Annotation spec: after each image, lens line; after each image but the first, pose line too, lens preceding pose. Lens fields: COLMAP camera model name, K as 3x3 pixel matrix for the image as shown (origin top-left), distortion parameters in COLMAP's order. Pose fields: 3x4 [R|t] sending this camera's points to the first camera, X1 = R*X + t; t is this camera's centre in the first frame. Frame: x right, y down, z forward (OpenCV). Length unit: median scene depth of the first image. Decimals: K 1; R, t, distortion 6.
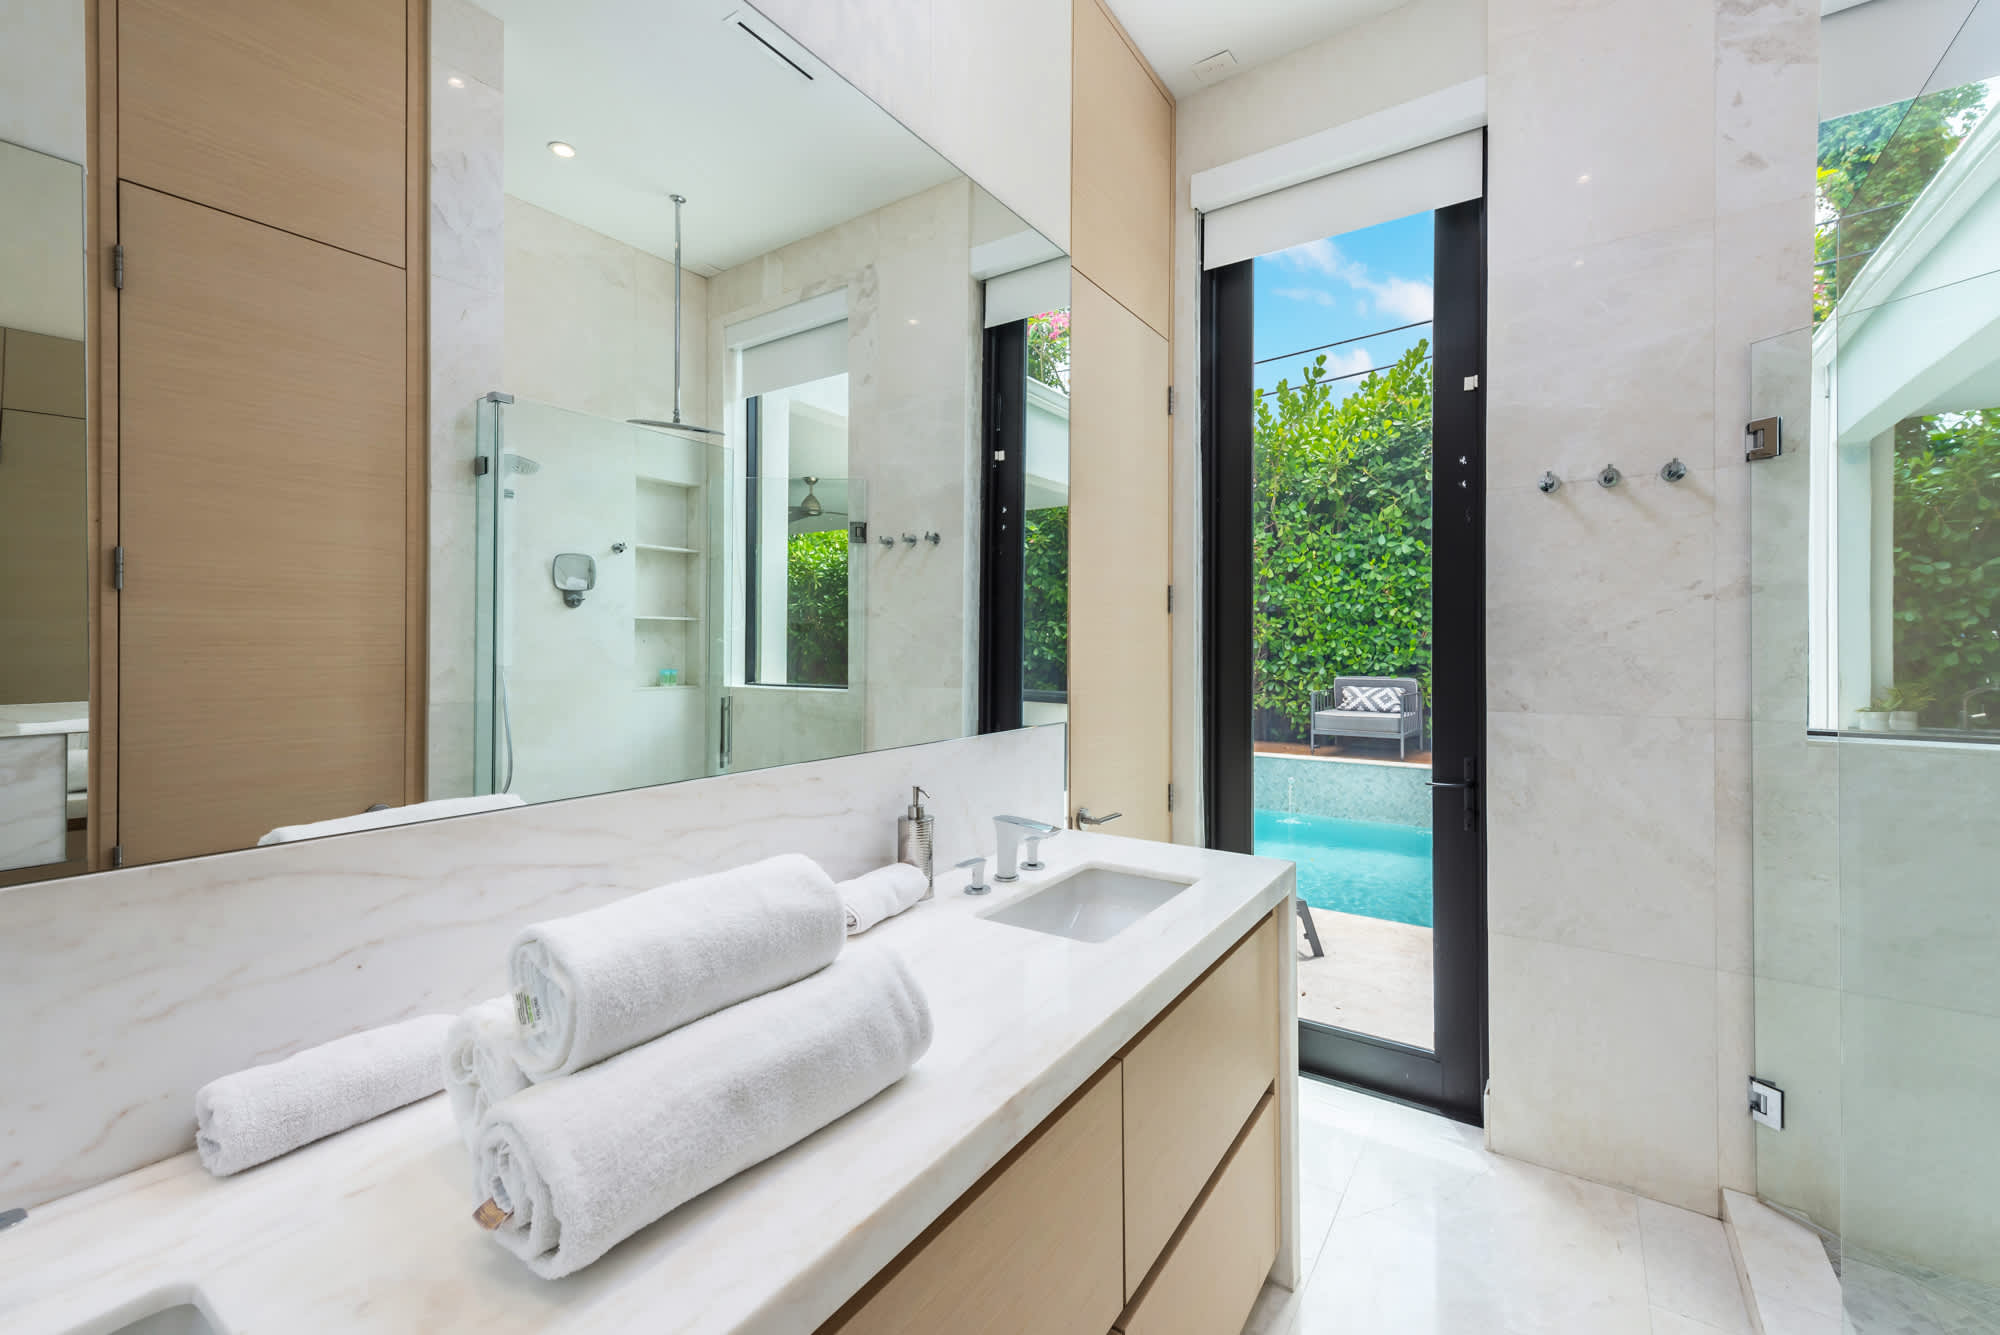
lens RADIAL K [[783.6, 0, 1029.4], [0, 783.6, 654.7], [0, 0, 1]] dist [0.002132, 0.000345]
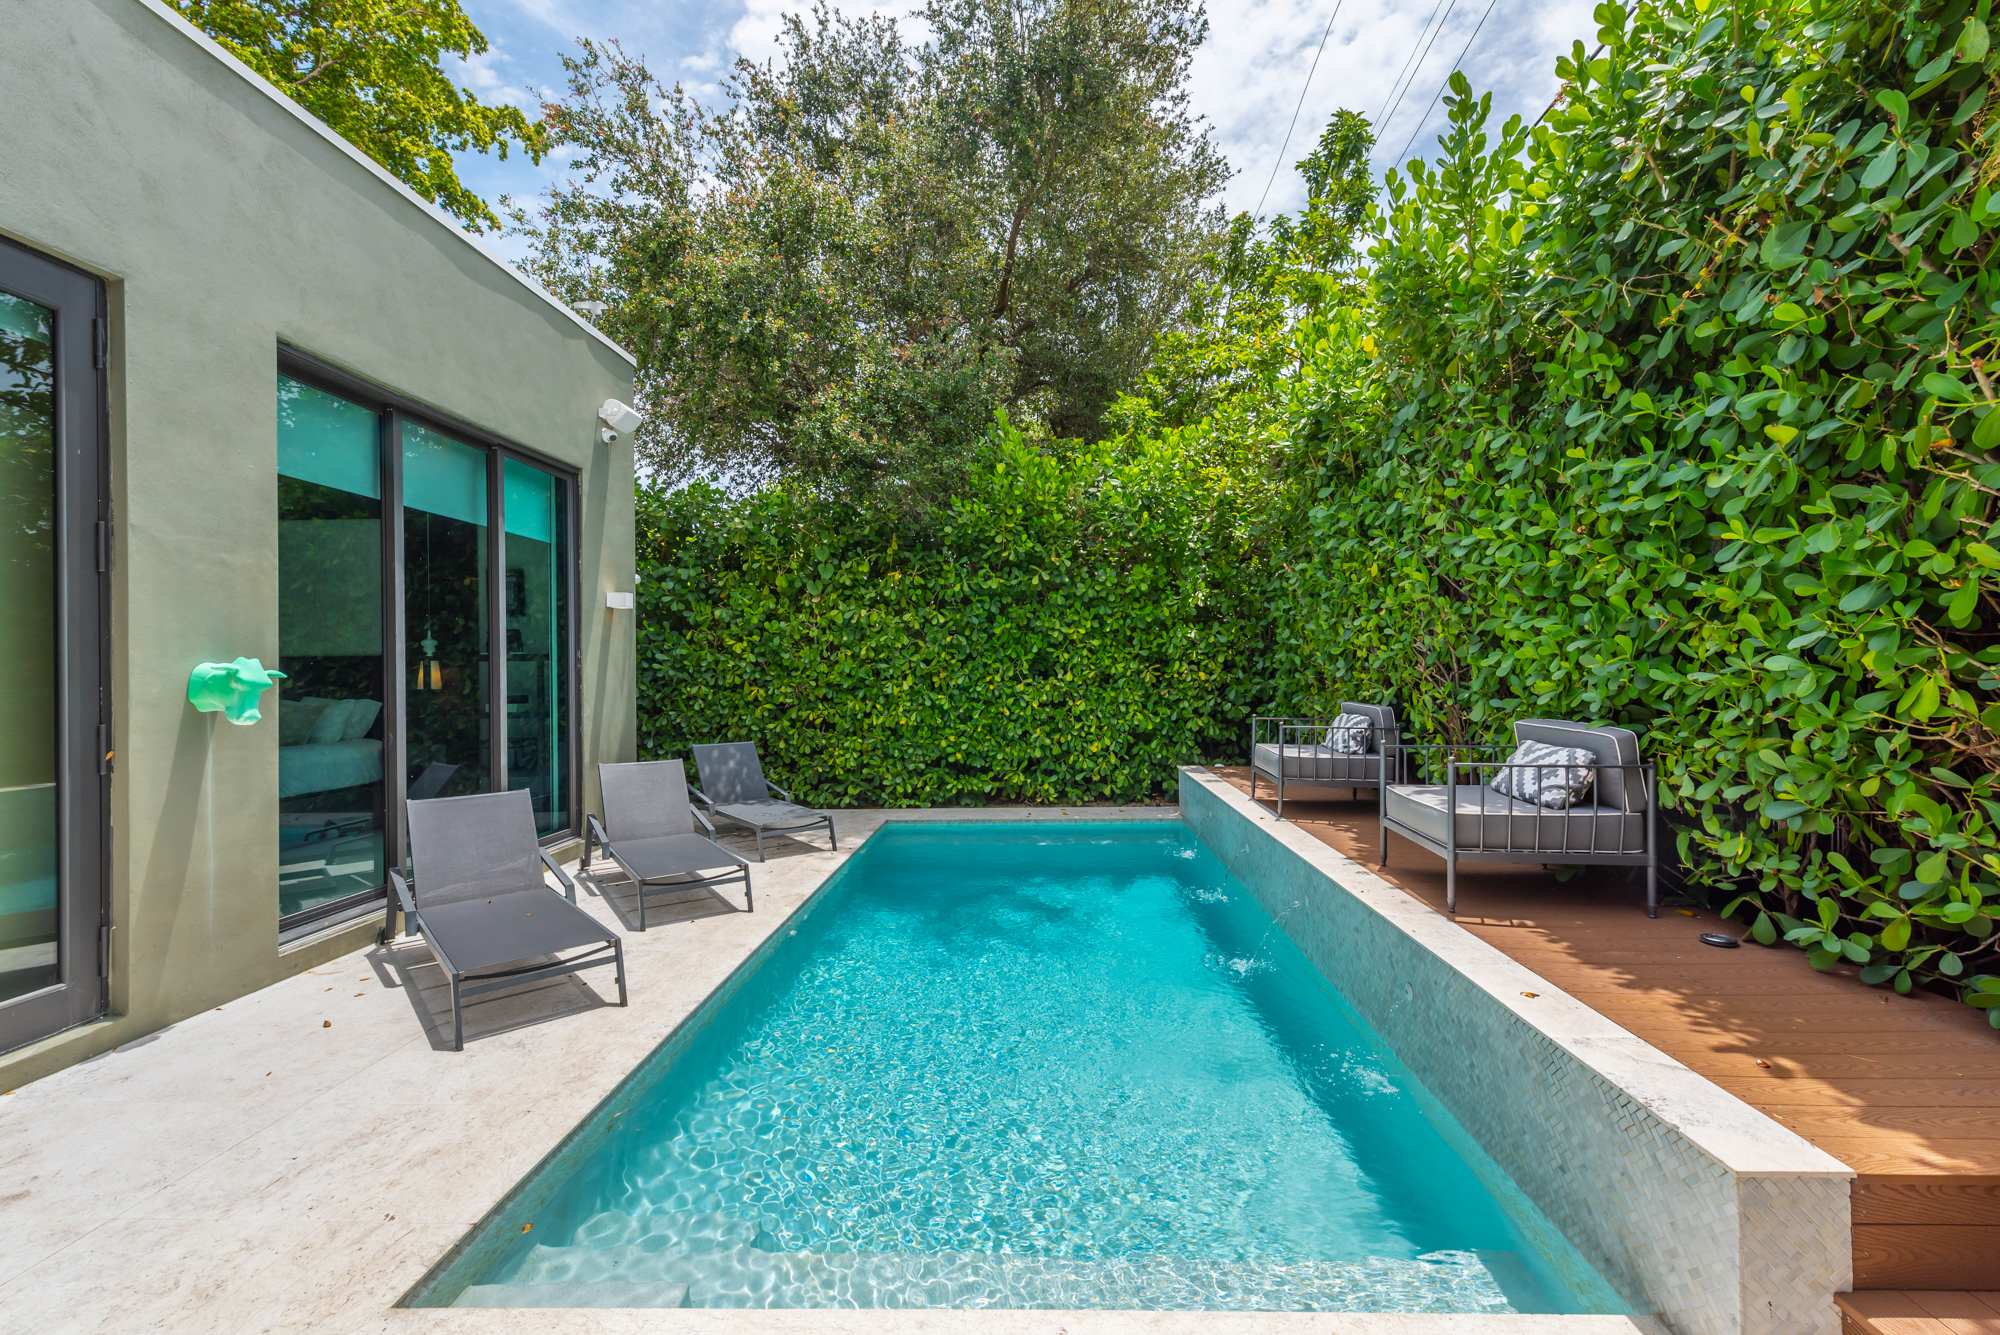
lens RADIAL K [[829.6, 0, 1008.4], [0, 829.6, 668.3], [0, 0, 1]] dist [0.014322, -0.001225]
pose [[0.538598, -0.003651, -0.842555, 0.677259], [-0.000812, 0.999988, -0.004852, -0.000005], [0.842563, 0.003297, 0.538588, 0.480093]]
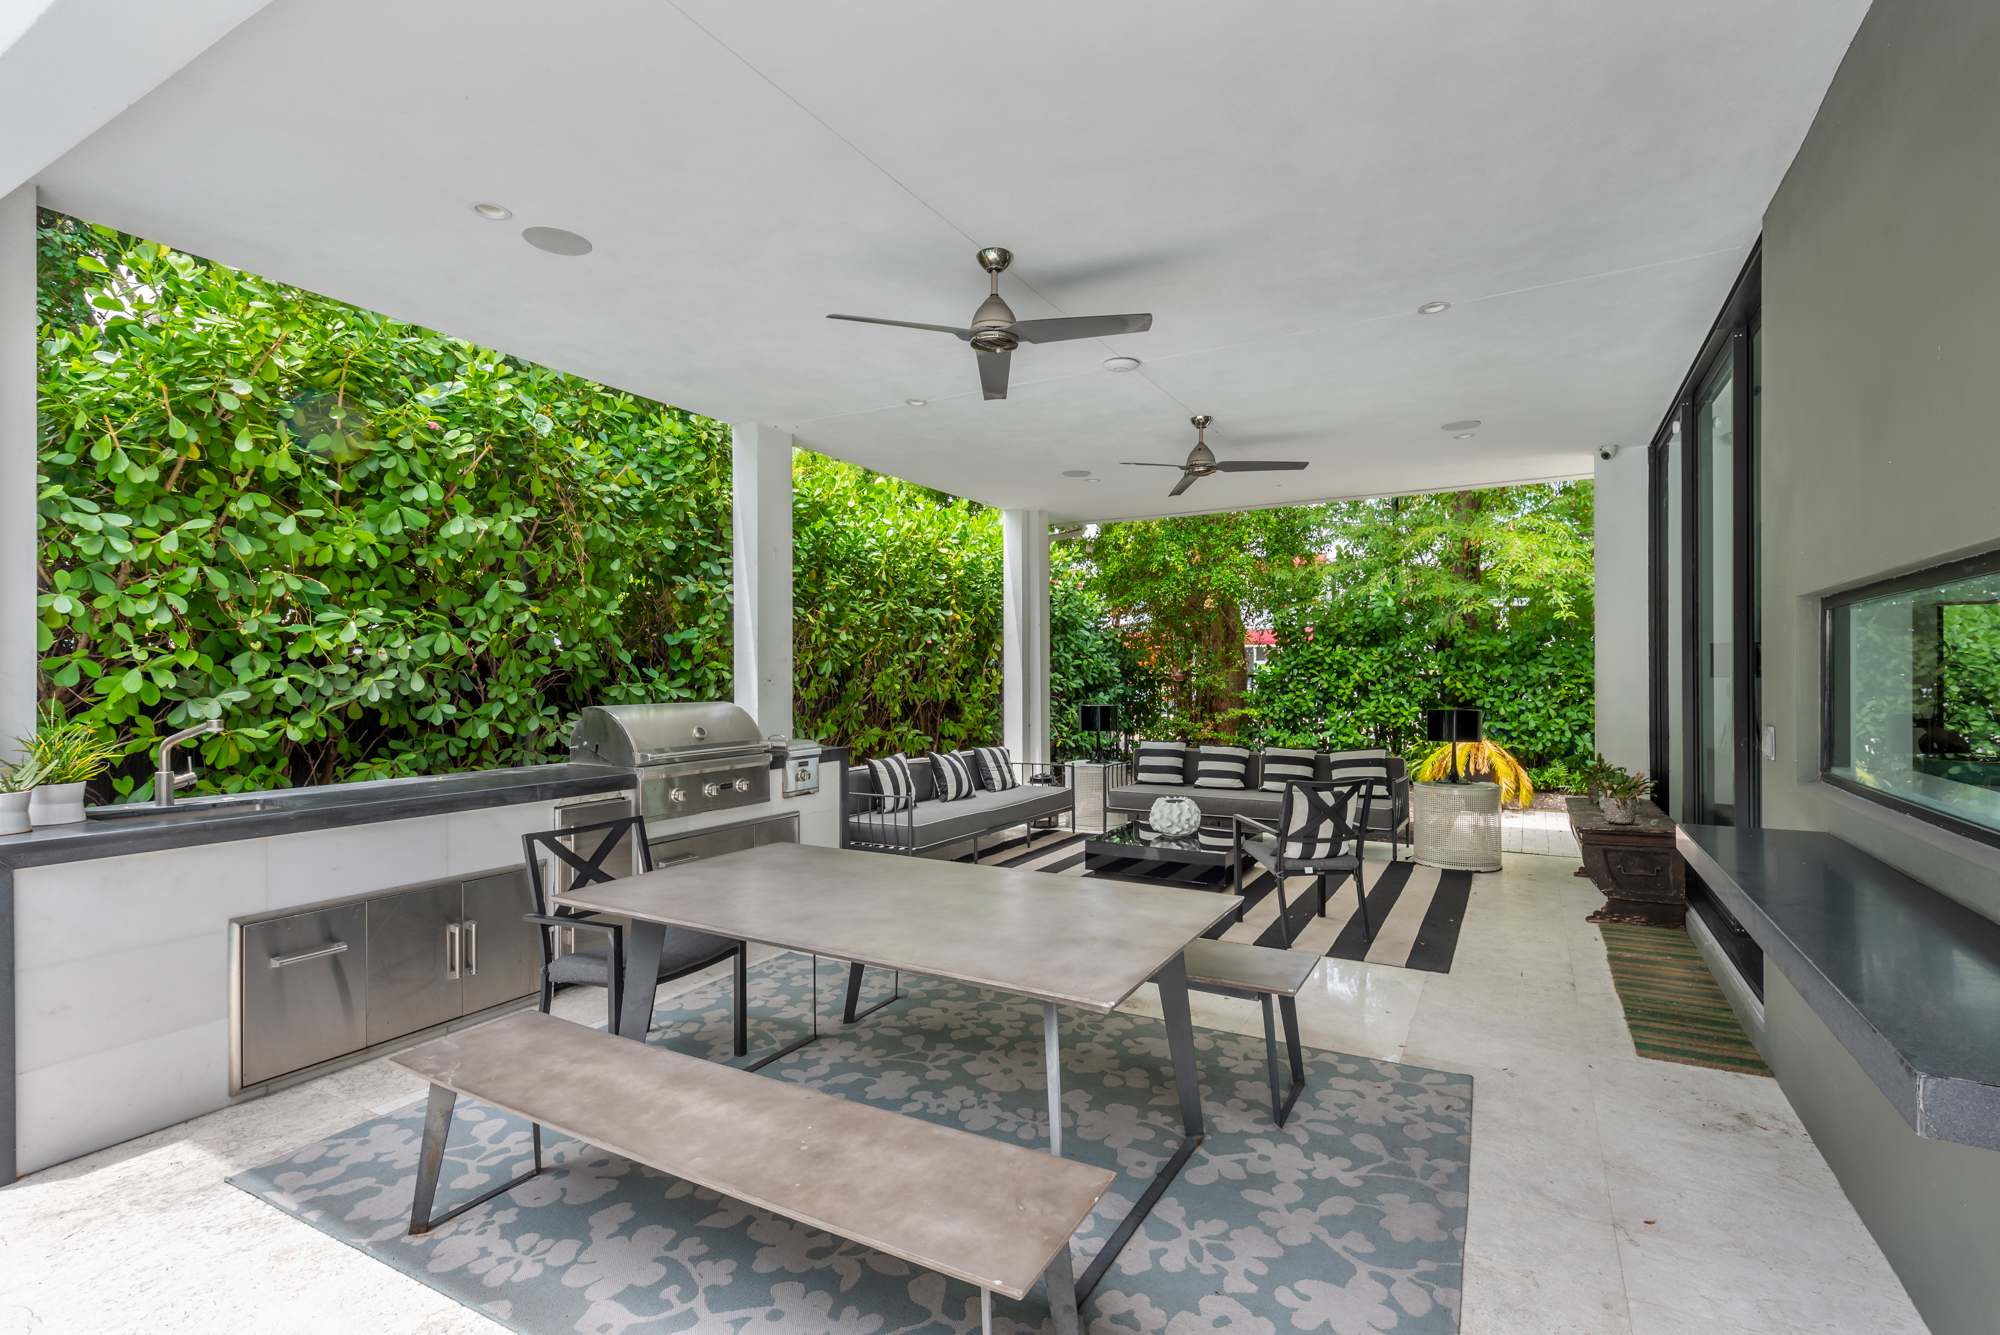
lens RADIAL K [[909.4, 0, 999.6], [0, 909.4, 664.0], [0, 0, 1]] dist [0.010255, -0.000720]
pose [[-0.076021, 0.011361, 0.997041, 0.304233], [0.016121, 0.999818, -0.010164, 0.007038], [-0.996976, 0.015300, -0.076191, 0.280703]]
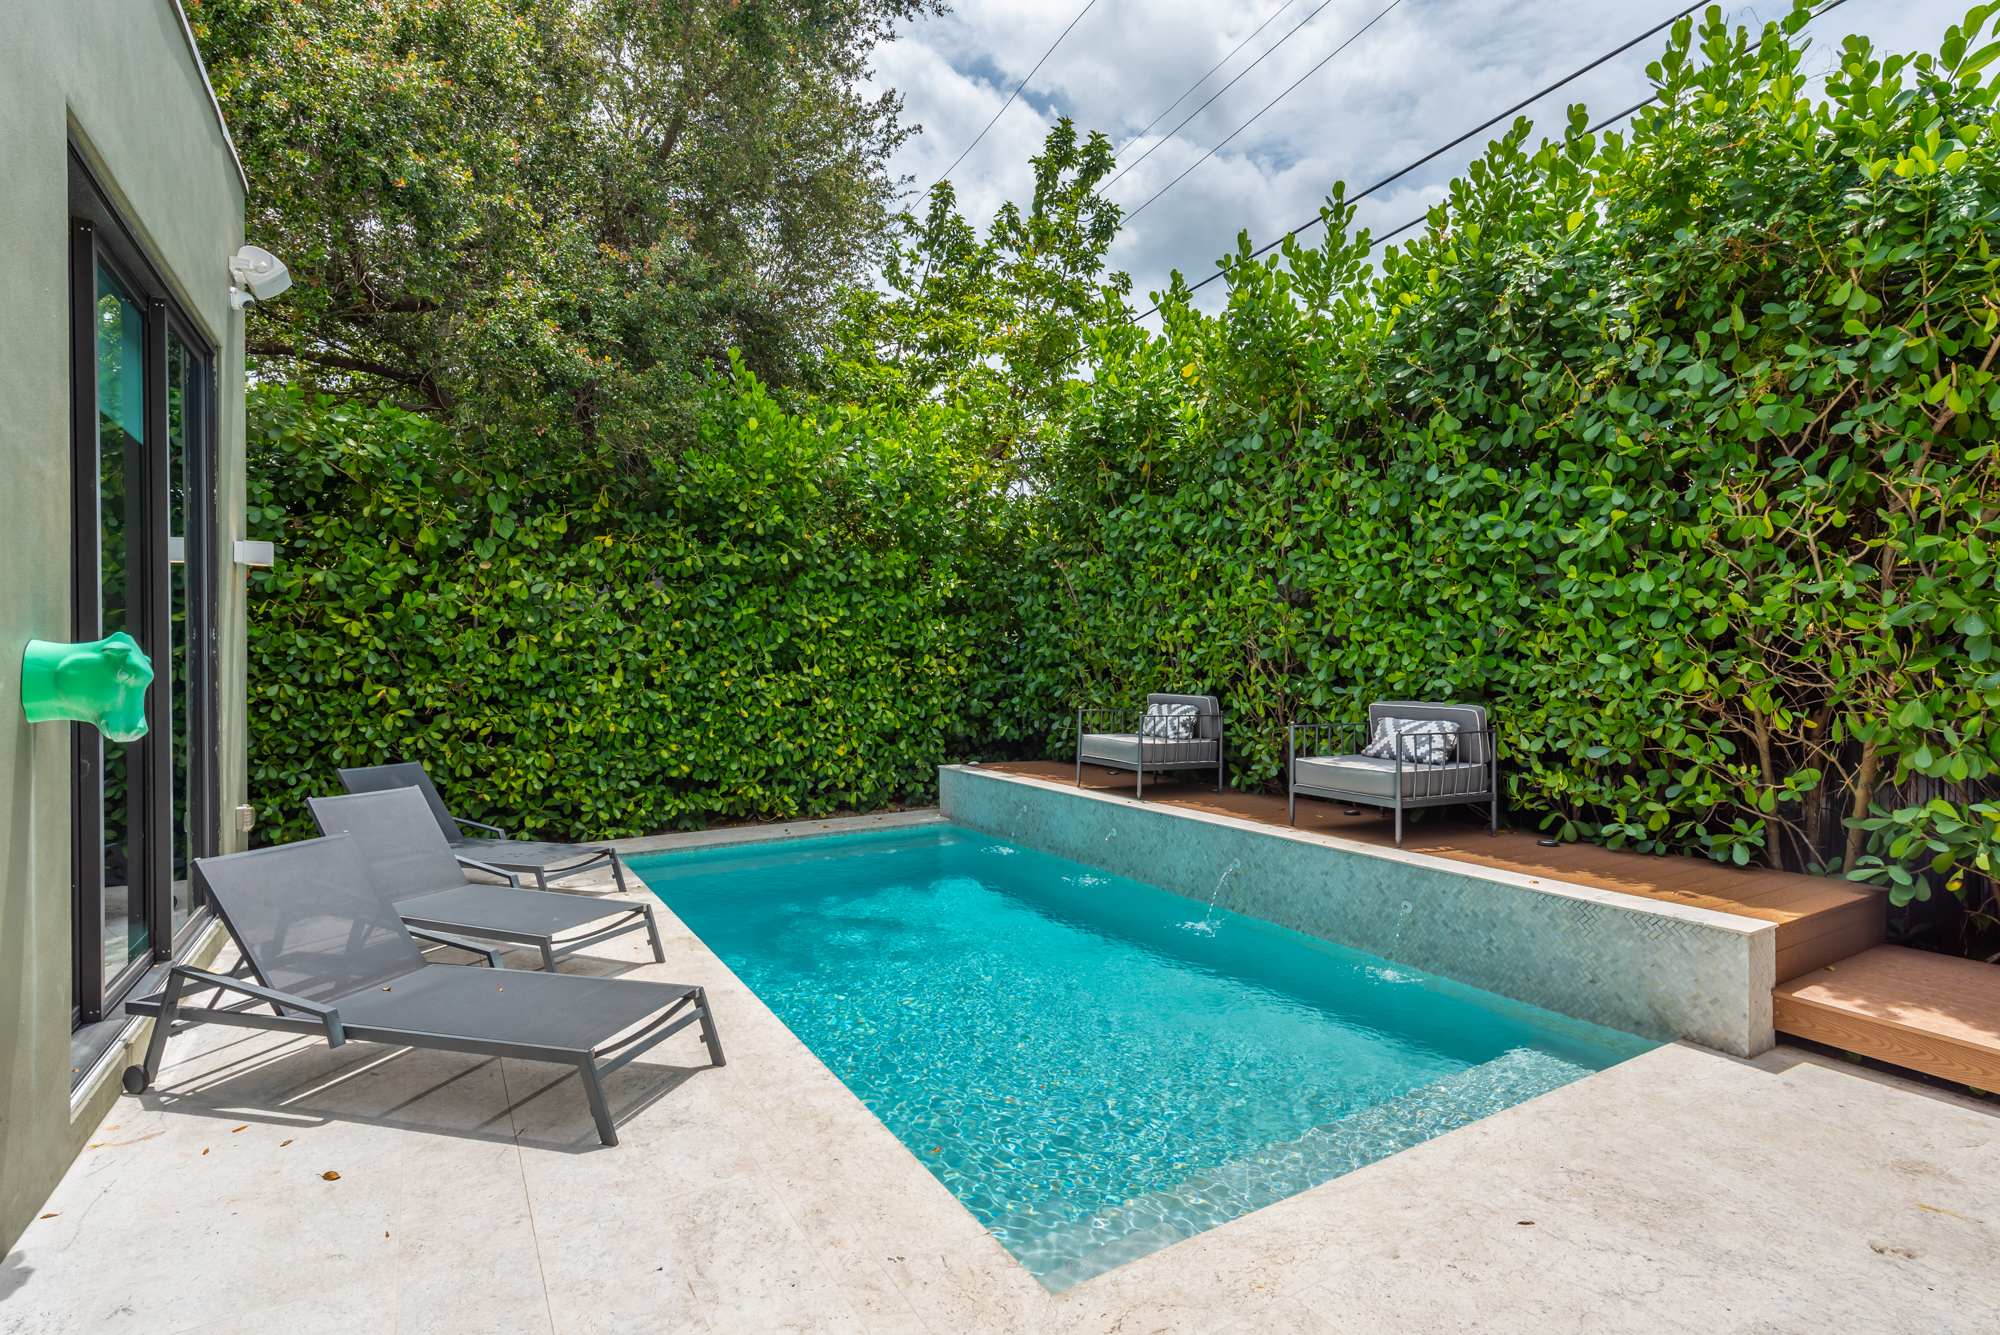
lens RADIAL K [[985.9, 0, 1023.4], [0, 985.9, 670.5], [0, 0, 1]] dist [0.022227, -0.002091]
pose [[0.911409, 0.002319, -0.411495, 0.478431], [-0.002509, 0.999997, 0.000078, 0.004487], [0.411493, 0.000961, 0.911412, 0.186841]]
